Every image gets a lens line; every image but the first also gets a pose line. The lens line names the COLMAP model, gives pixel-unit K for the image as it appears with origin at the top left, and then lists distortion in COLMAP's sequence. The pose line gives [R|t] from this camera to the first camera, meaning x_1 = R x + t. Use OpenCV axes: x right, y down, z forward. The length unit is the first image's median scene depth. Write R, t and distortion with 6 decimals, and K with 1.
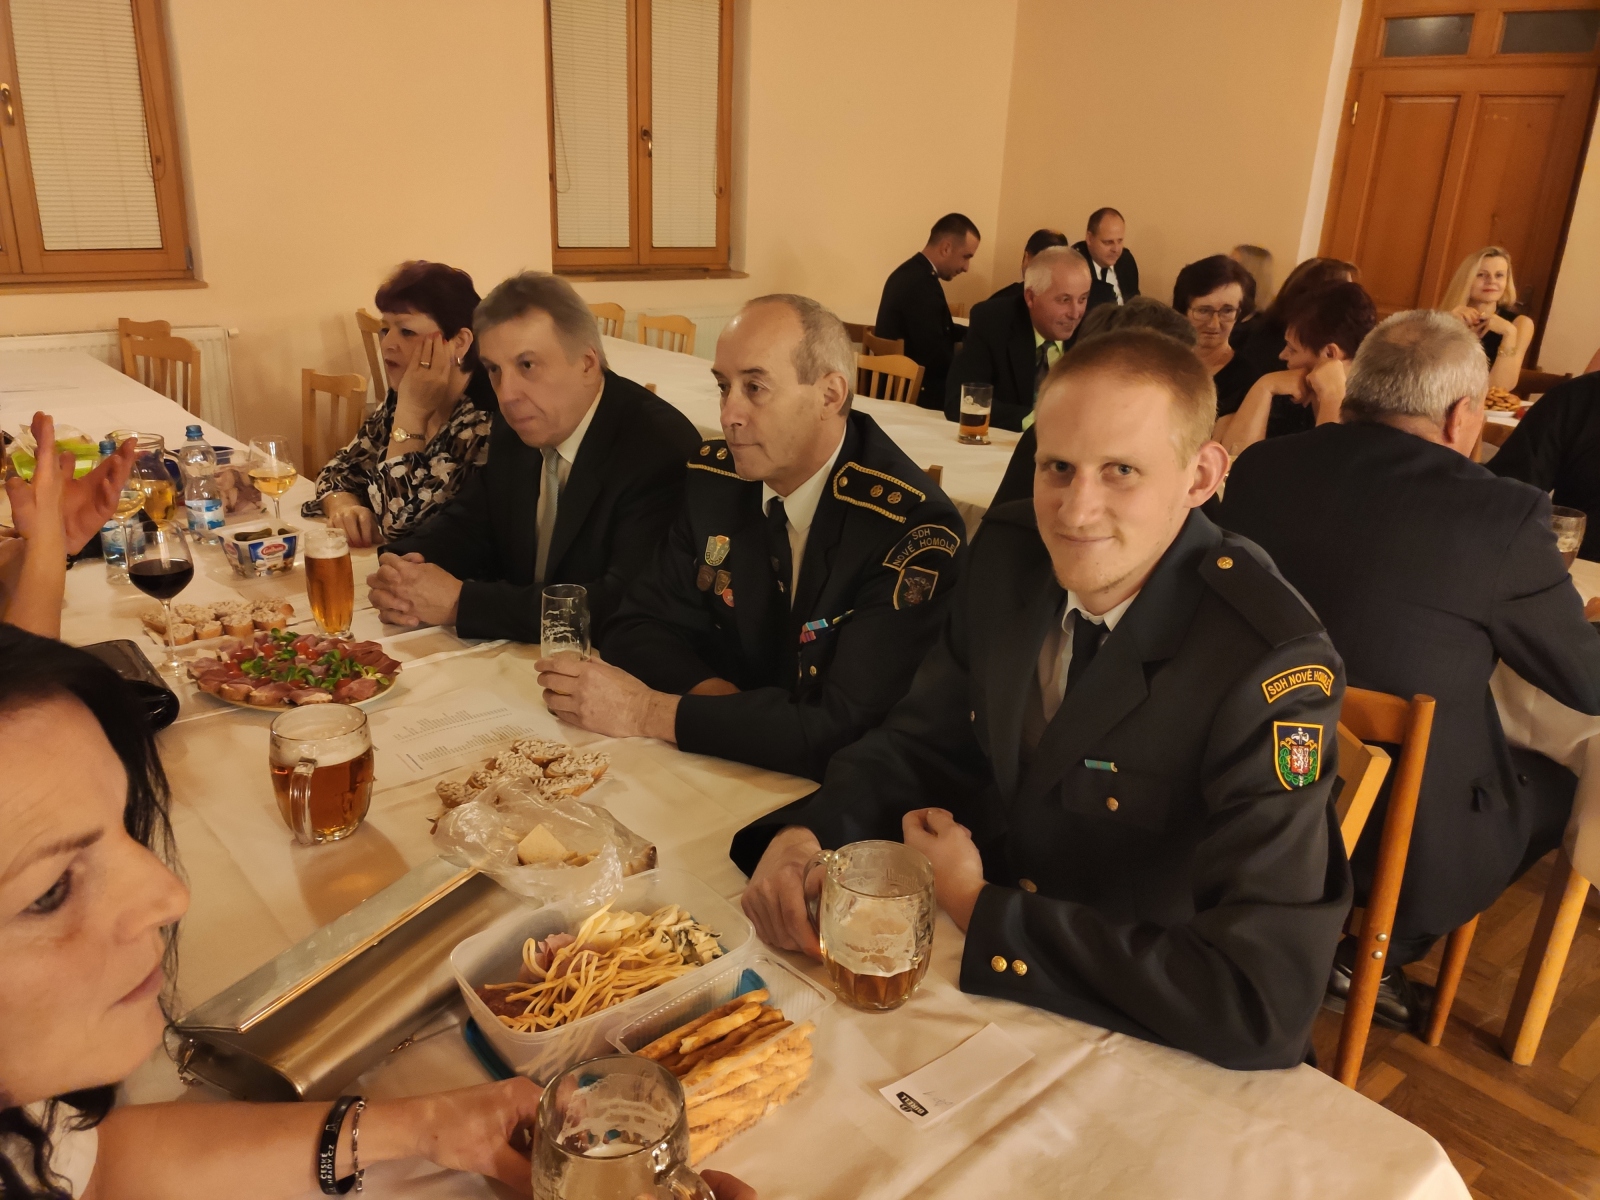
lens RADIAL K [[1192.0, 0, 800.0], [0, 1192.0, 600.0], [0, 0, 1]] dist [0.054190, -0.058523]
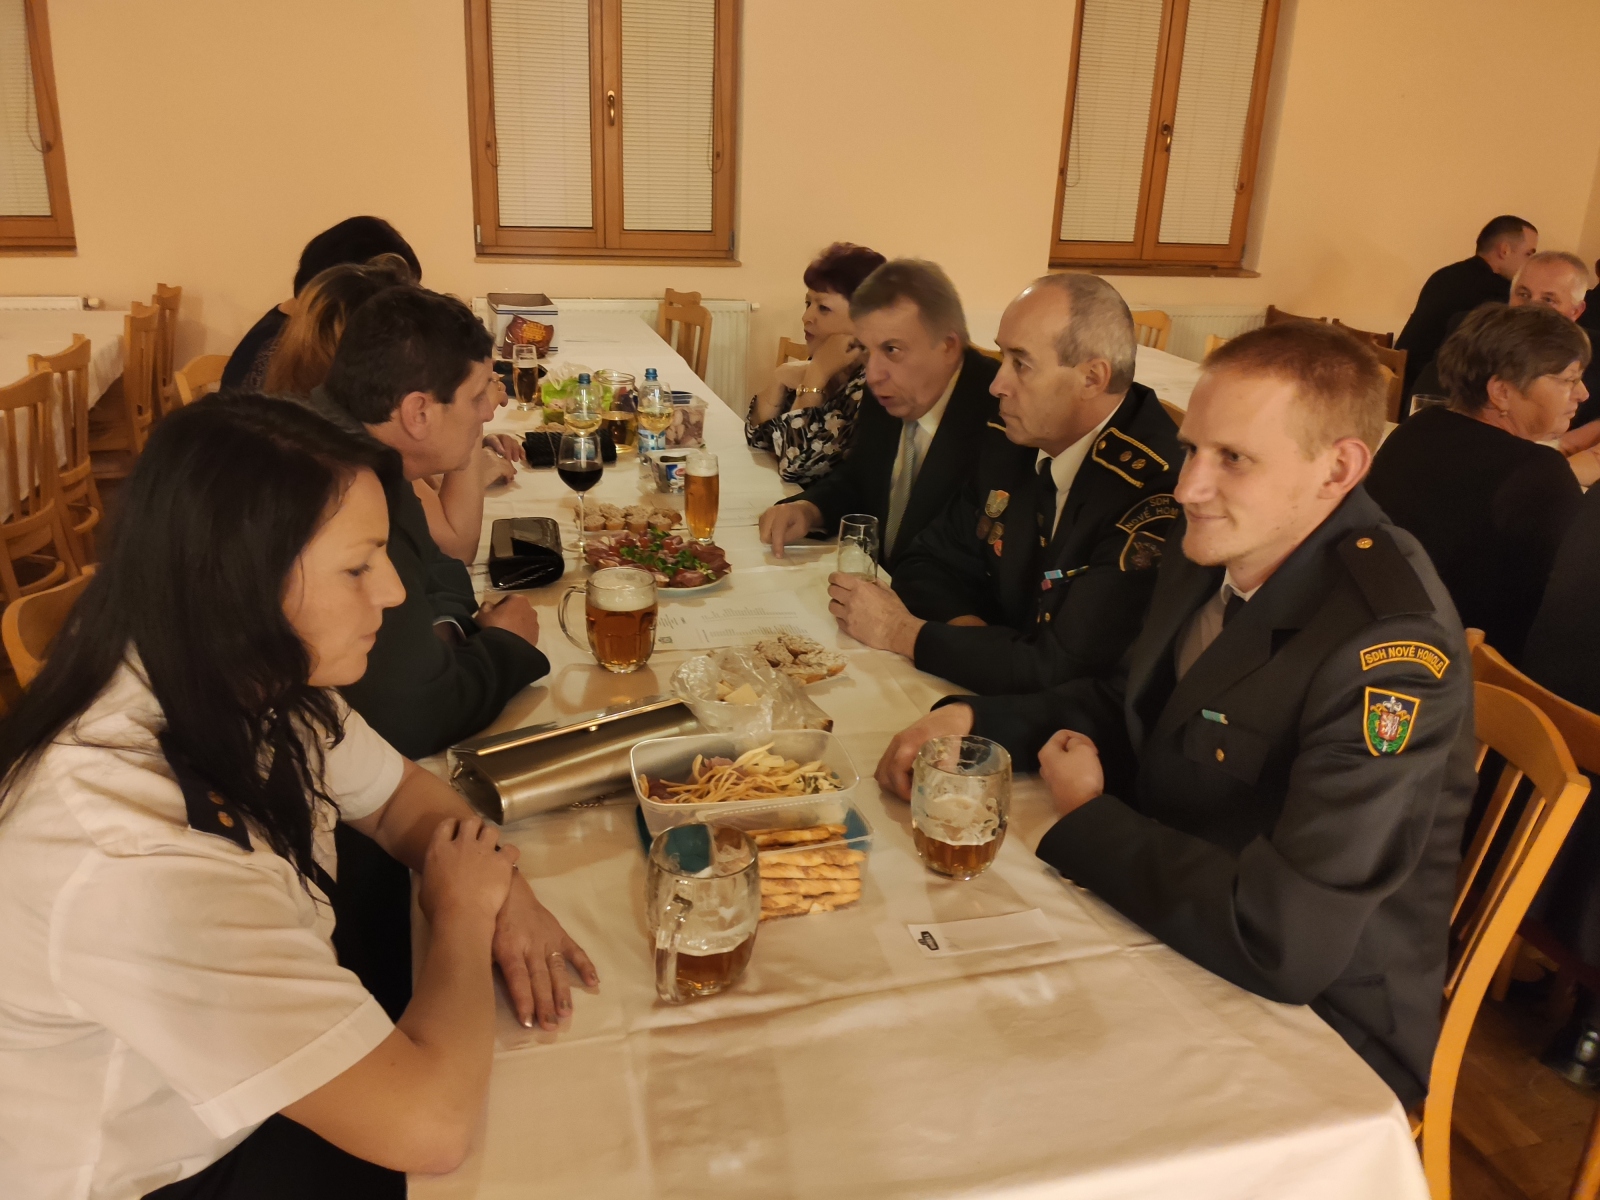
lens RADIAL K [[1224.7, 0, 815.7], [0, 1224.7, 571.1], [0, 0, 1]] dist [0.117807, -0.216204]
pose [[0.905684, 0.139719, -0.400269, 0.233633], [-0.151356, 0.988476, 0.002567, 0.040940], [0.396015, 0.058258, 0.916394, -0.098827]]
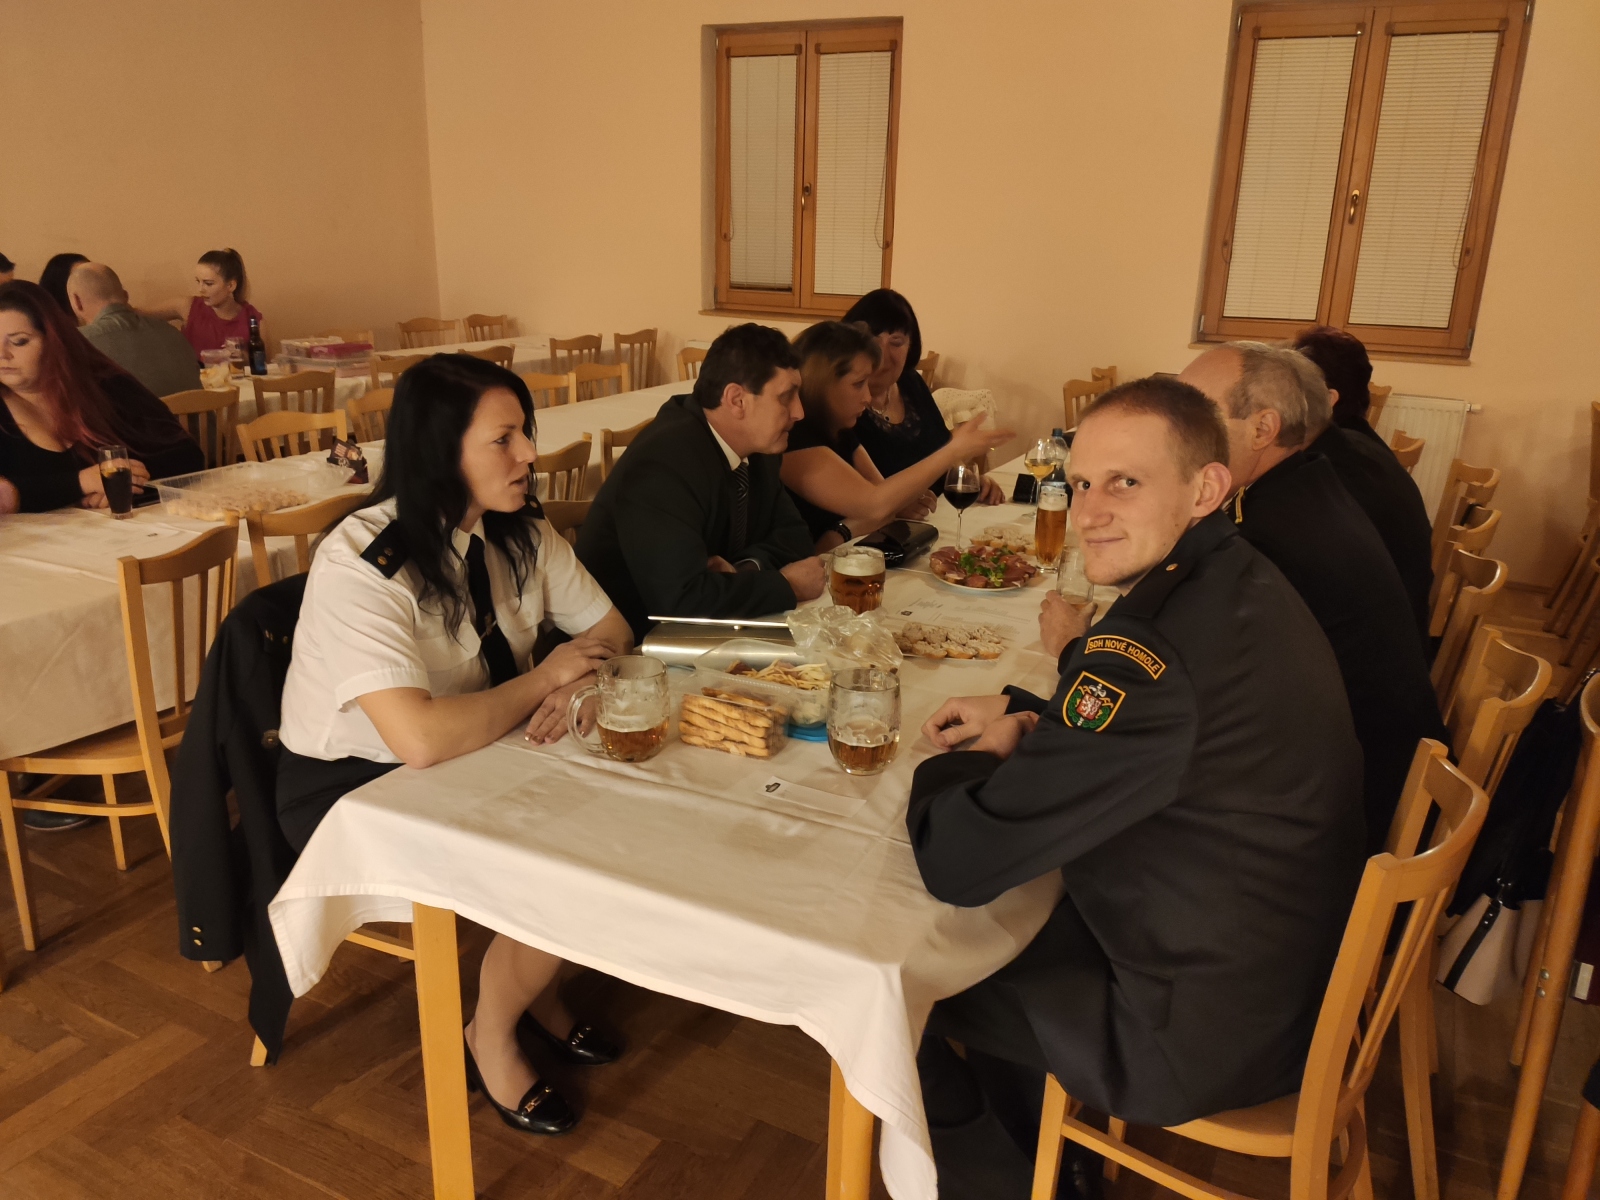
lens RADIAL K [[1224.7, 0, 815.7], [0, 1224.7, 571.1], [0, 0, 1]] dist [0.117807, -0.216204]
pose [[0.391513, 0.228871, -0.891255, 0.831023], [-0.323830, 0.940883, 0.099362, -0.019523], [0.861308, 0.249714, 0.442484, 0.131119]]
